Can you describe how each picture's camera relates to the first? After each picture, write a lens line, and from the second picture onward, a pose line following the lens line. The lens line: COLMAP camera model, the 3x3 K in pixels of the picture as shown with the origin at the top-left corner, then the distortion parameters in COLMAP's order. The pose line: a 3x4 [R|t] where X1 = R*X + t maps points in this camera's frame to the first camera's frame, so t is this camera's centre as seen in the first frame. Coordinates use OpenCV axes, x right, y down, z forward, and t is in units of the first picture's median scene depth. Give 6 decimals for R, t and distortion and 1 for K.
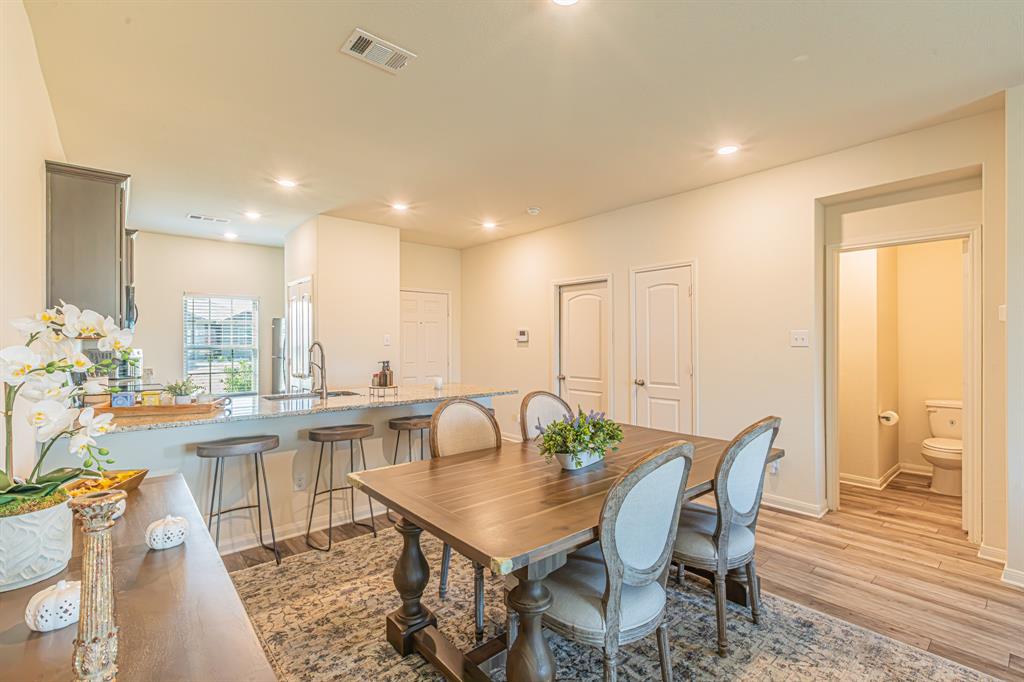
lens RADIAL K [[456.5, 0, 518.7], [0, 456.5, 343.5], [0, 0, 1]] dist [-0.001277, -0.001070]
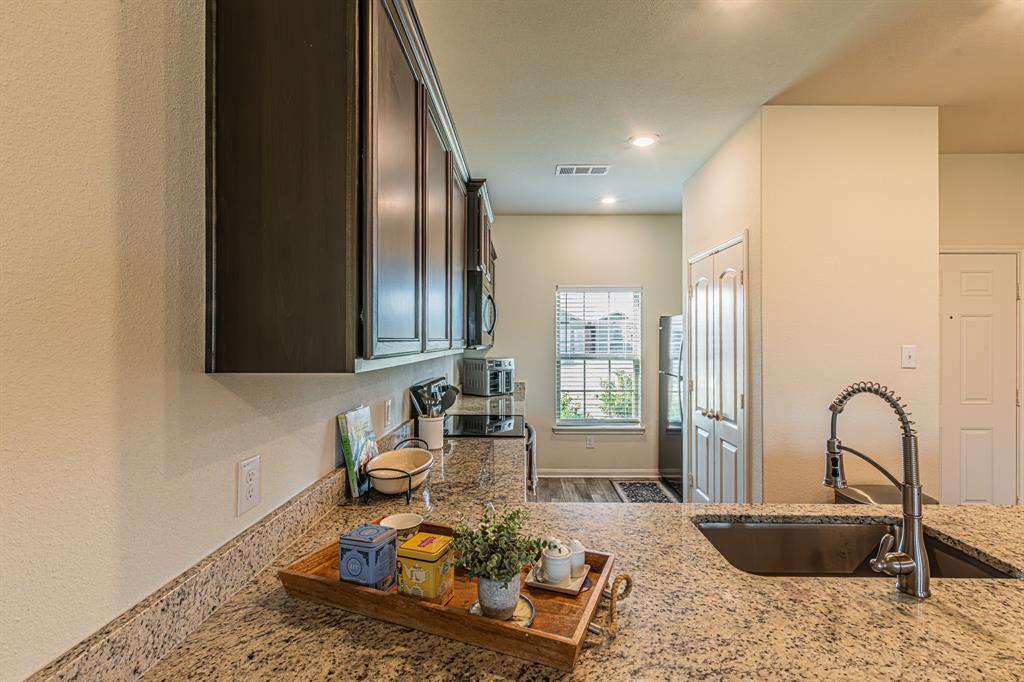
lens RADIAL K [[468.3, 0, 512.0], [0, 468.3, 341.0], [0, 0, 1]] dist [-0.001047, -0.001165]
pose [[0.730212, 0.003612, -0.683211, -0.265638], [-0.002722, 0.999993, 0.002377, -0.022136], [0.683215, 0.000124, 0.730217, 0.399543]]
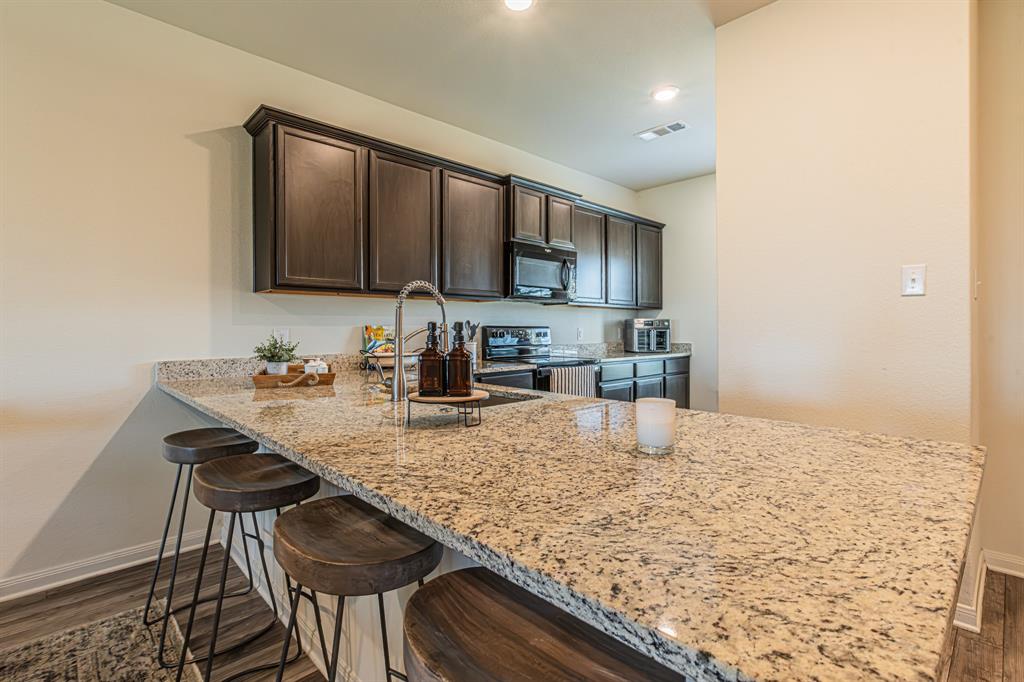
lens RADIAL K [[476.6, 0, 532.1], [0, 476.6, 329.2], [0, 0, 1]] dist [-0.000169, -0.000002]
pose [[0.049550, 0.001519, -0.998770, 0.048508], [0.003439, 0.999993, 0.001692, 0.029330], [0.998766, -0.003518, 0.049544, 0.718025]]
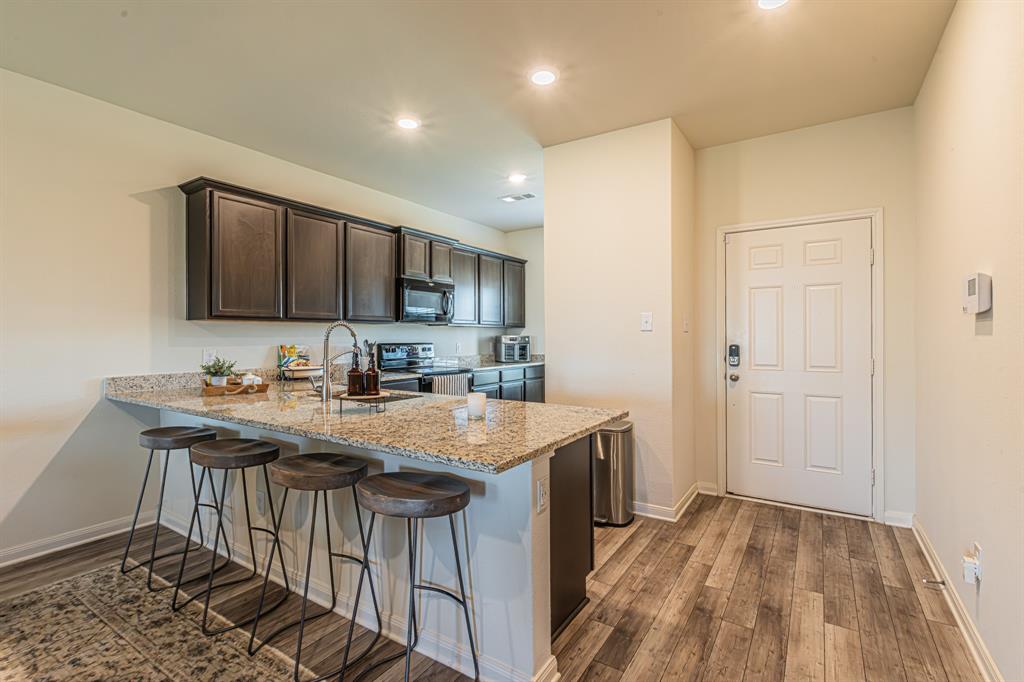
lens RADIAL K [[458.4, 0, 526.4], [0, 458.4, 336.2], [0, 0, 1]] dist [0.001200, 0.000350]
pose [[0.271536, 0.001202, -0.962427, 0.229870], [0.001726, 0.999997, 0.001736, 0.010988], [0.962427, -0.002132, 0.271533, 0.714104]]
